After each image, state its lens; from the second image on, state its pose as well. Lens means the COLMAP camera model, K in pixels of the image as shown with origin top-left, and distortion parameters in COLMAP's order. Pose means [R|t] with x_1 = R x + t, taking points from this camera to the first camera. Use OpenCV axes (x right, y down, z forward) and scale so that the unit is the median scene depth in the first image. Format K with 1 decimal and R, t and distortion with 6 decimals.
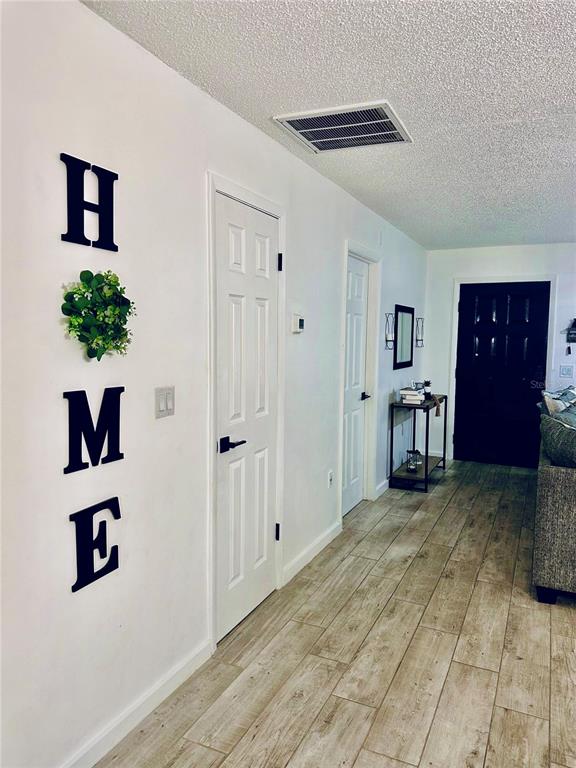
lens RADIAL K [[561.6, 0, 288.0], [0, 561.6, 384.0], [0, 0, 1]] dist [-0.004167, -0.002931]
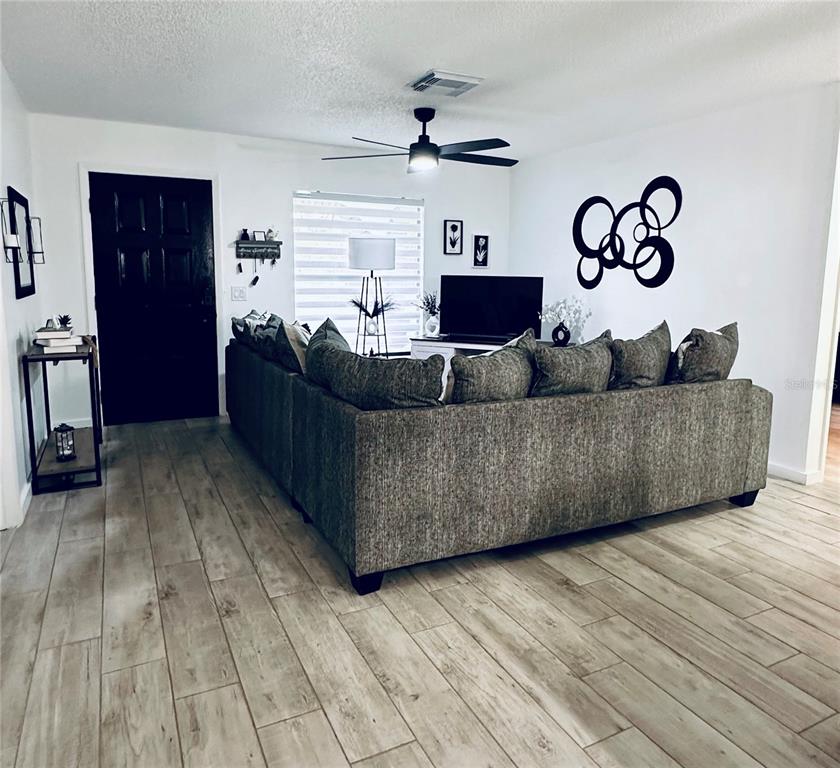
lens RADIAL K [[611.1, 0, 419.0], [0, 611.1, 350.5], [0, 0, 1]] dist [0.018476, -0.005798]
pose [[0.617015, -0.110046, 0.779219, -0.093124], [0.066528, 0.993924, 0.087688, -0.000210], [-0.784134, -0.002265, 0.620587, 0.389550]]
